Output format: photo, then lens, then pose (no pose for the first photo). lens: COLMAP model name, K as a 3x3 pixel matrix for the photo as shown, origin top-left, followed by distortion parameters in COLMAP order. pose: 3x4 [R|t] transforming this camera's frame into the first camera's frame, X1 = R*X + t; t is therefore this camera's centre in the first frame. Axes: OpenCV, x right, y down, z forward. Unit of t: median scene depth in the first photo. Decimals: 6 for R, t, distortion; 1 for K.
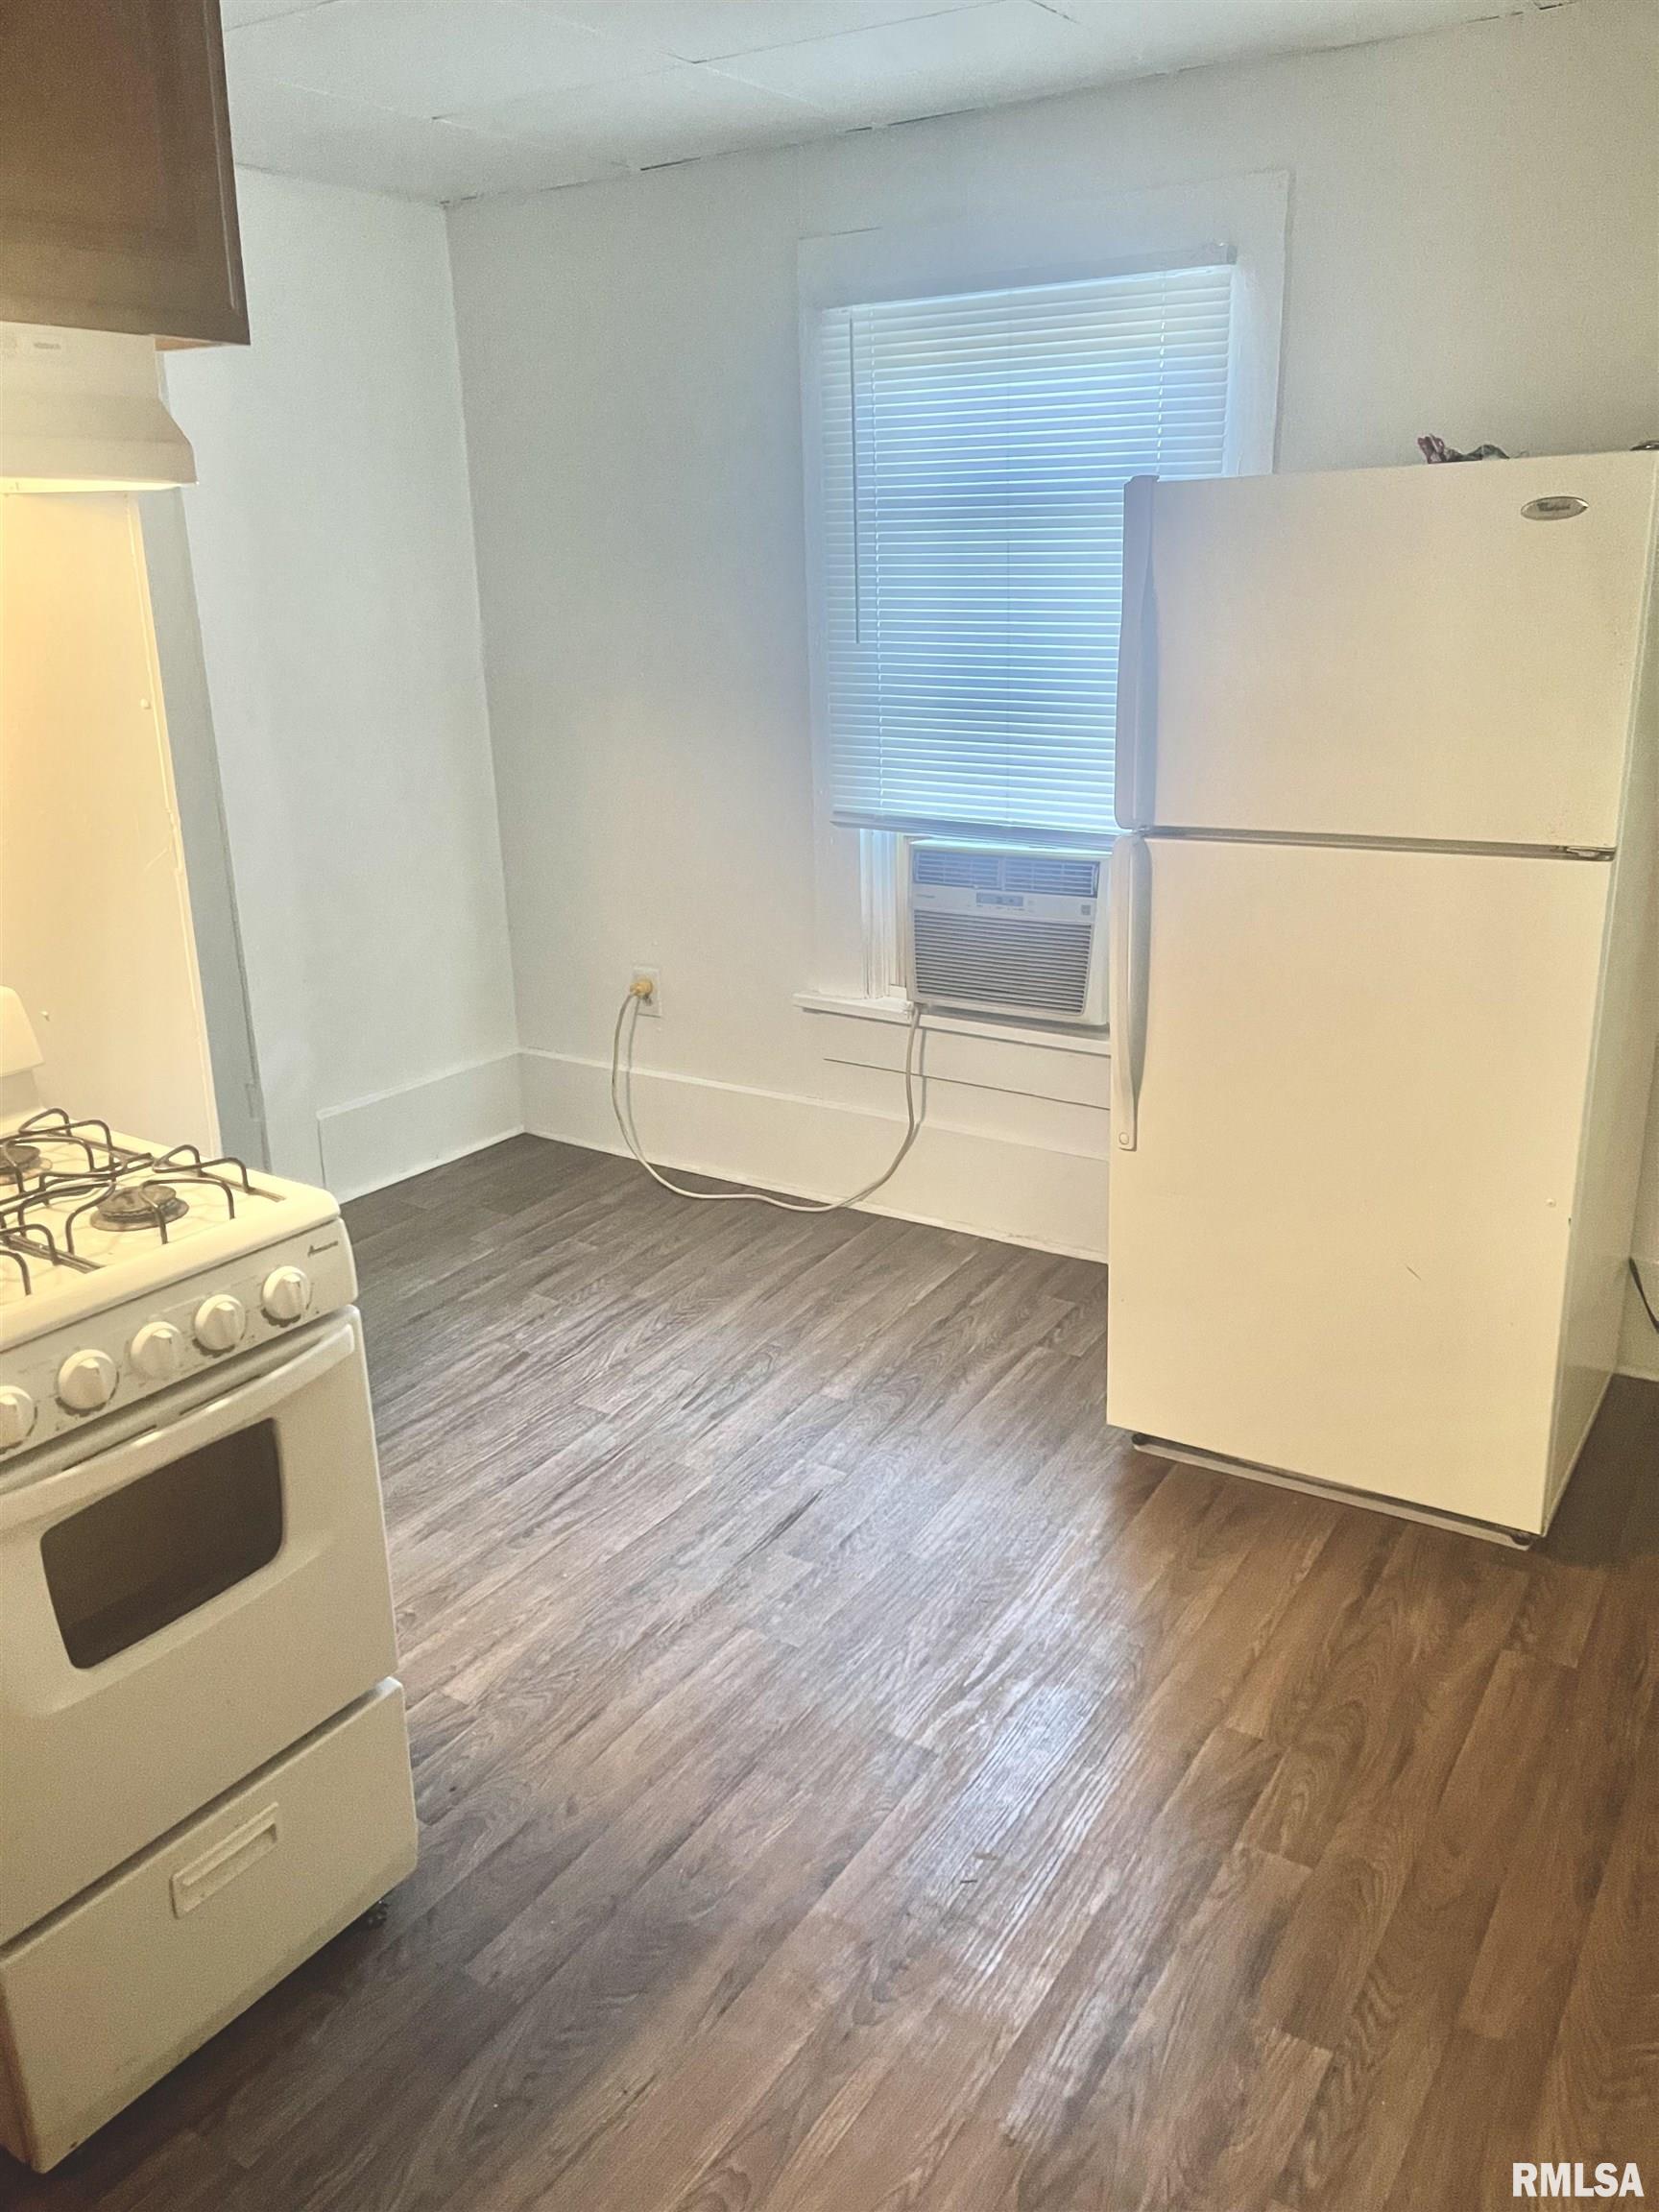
lens RADIAL K [[1667.5, 0, 829.5], [0, 1667.5, 1106.0], [0, 0, 1]] dist [0.062210, -0.099828]
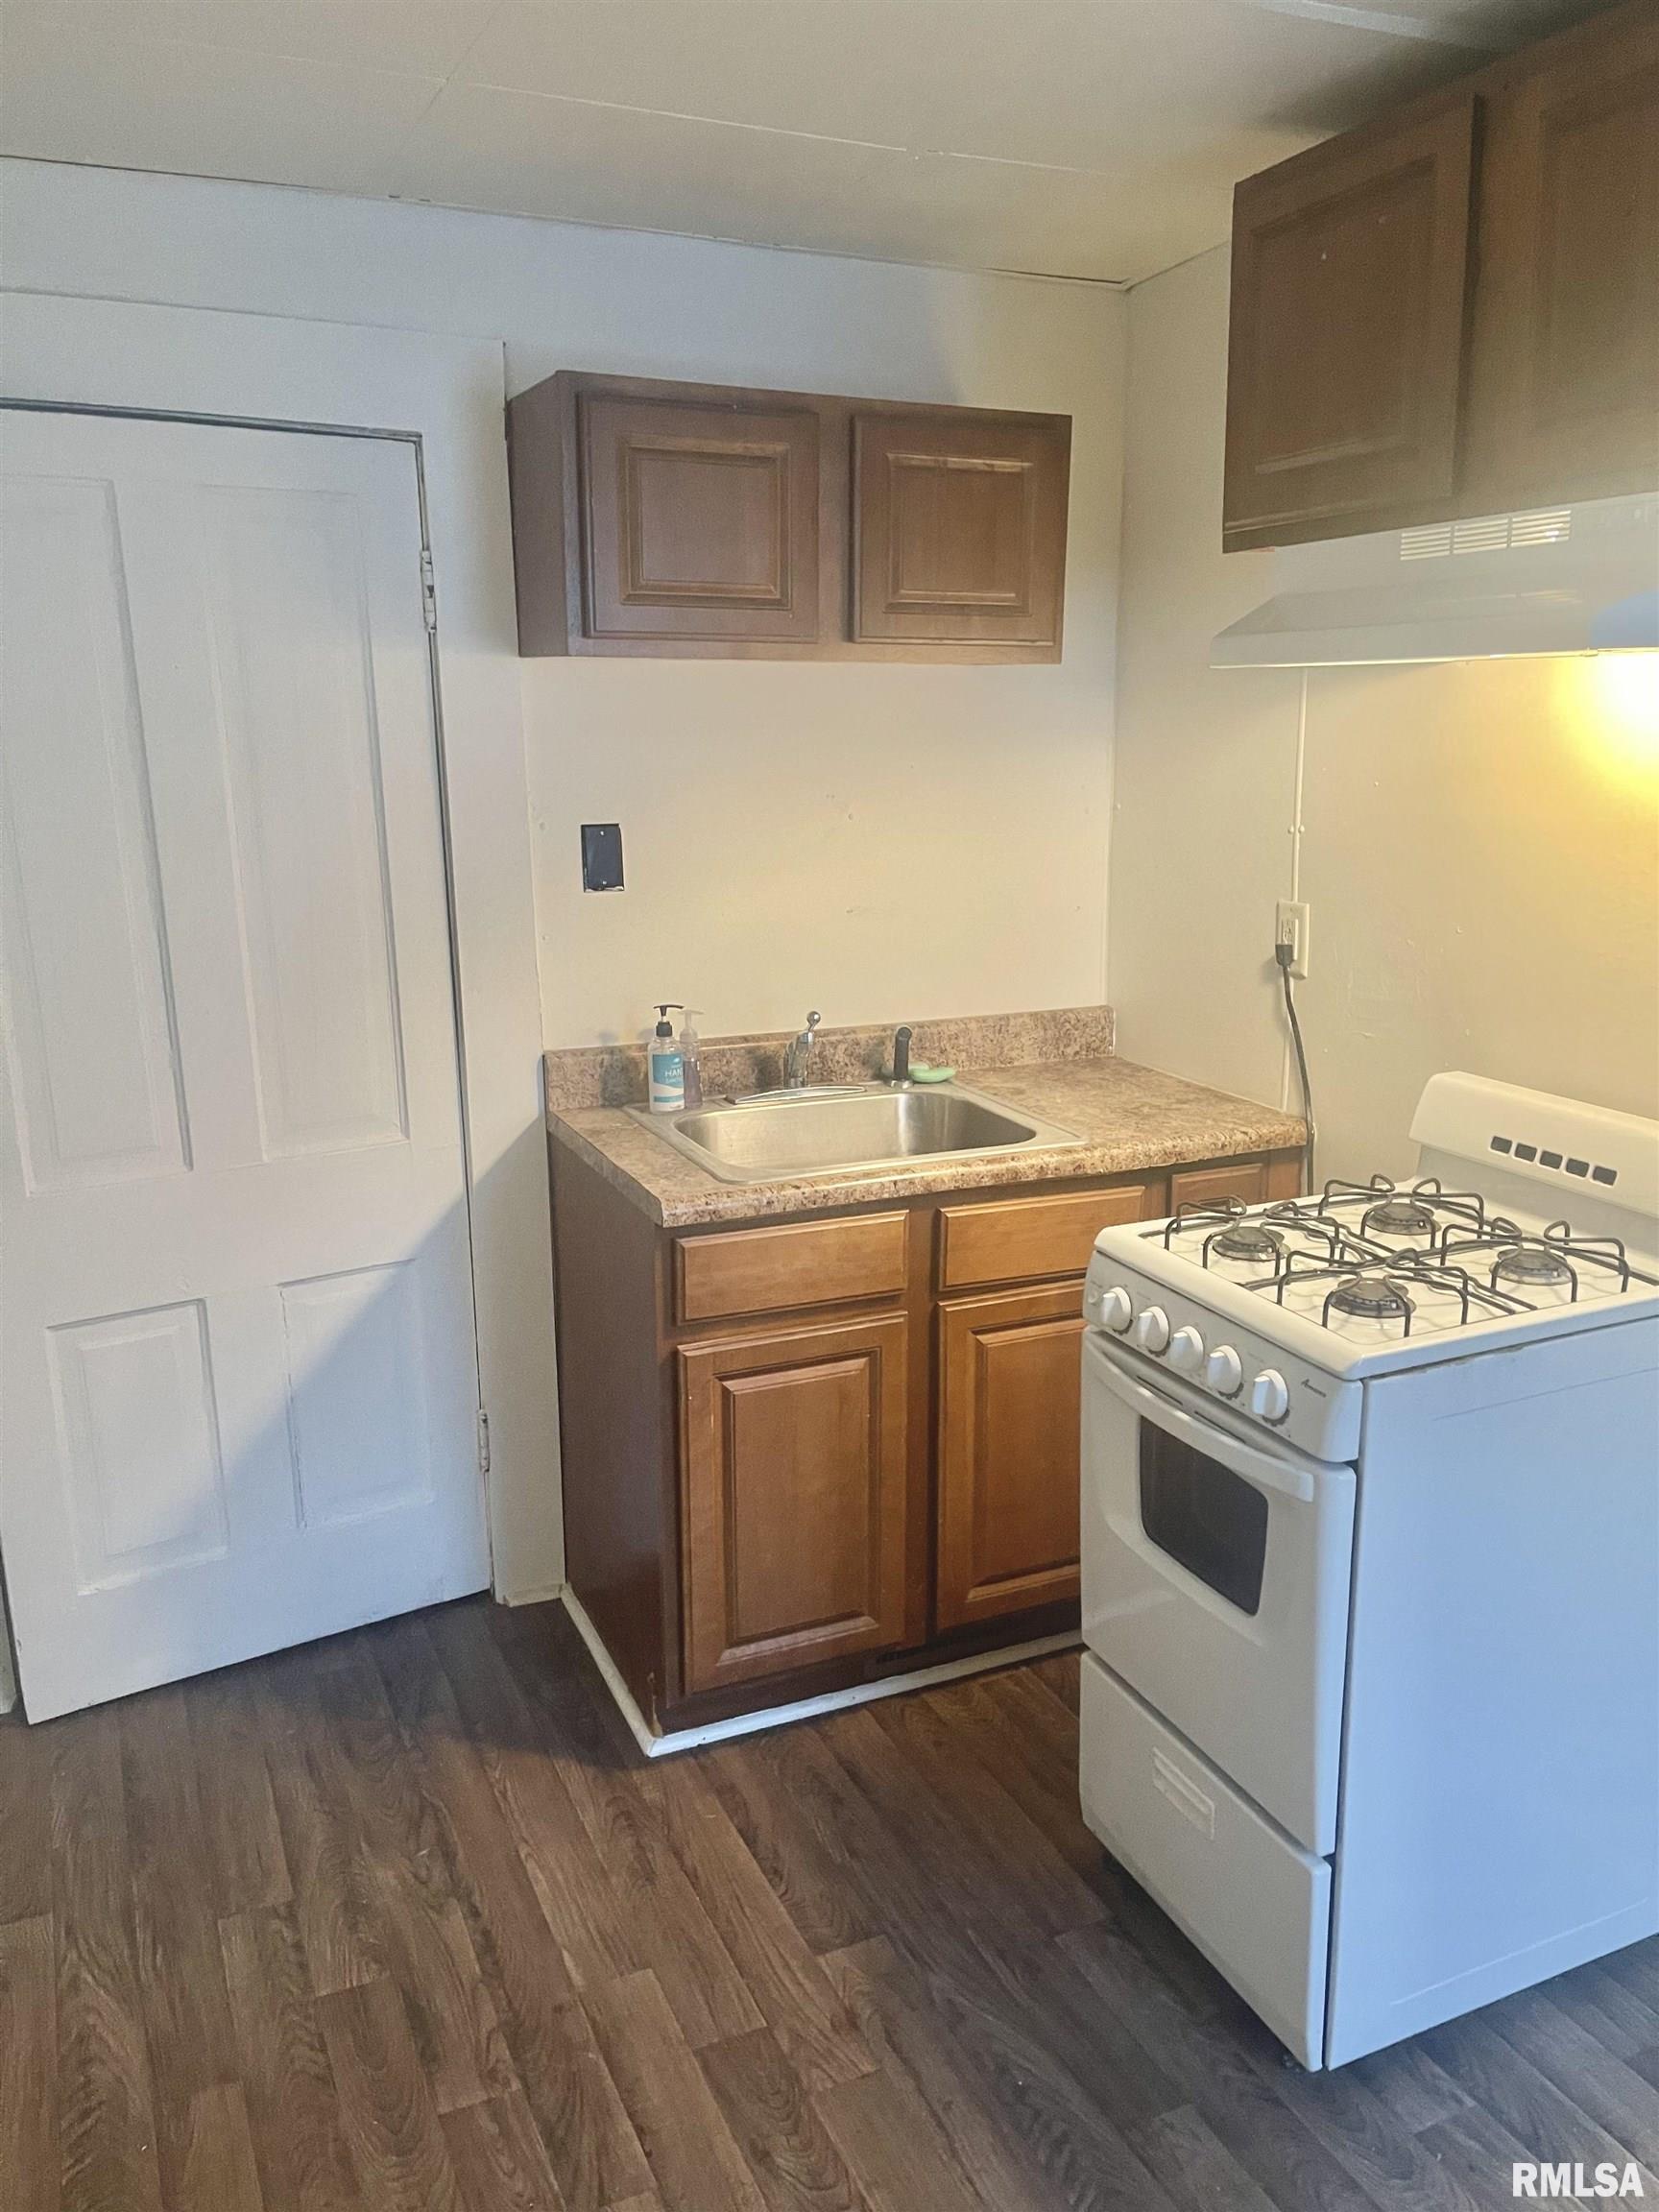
lens RADIAL K [[1667.5, 0, 829.5], [0, 1667.5, 1106.0], [0, 0, 1]] dist [0.062210, -0.099828]
pose [[-0.537668, 0.164057, -0.827042, 0.802037], [-0.274347, 0.893471, 0.355590, -0.414547], [0.797274, 0.418085, -0.435383, 1.265691]]
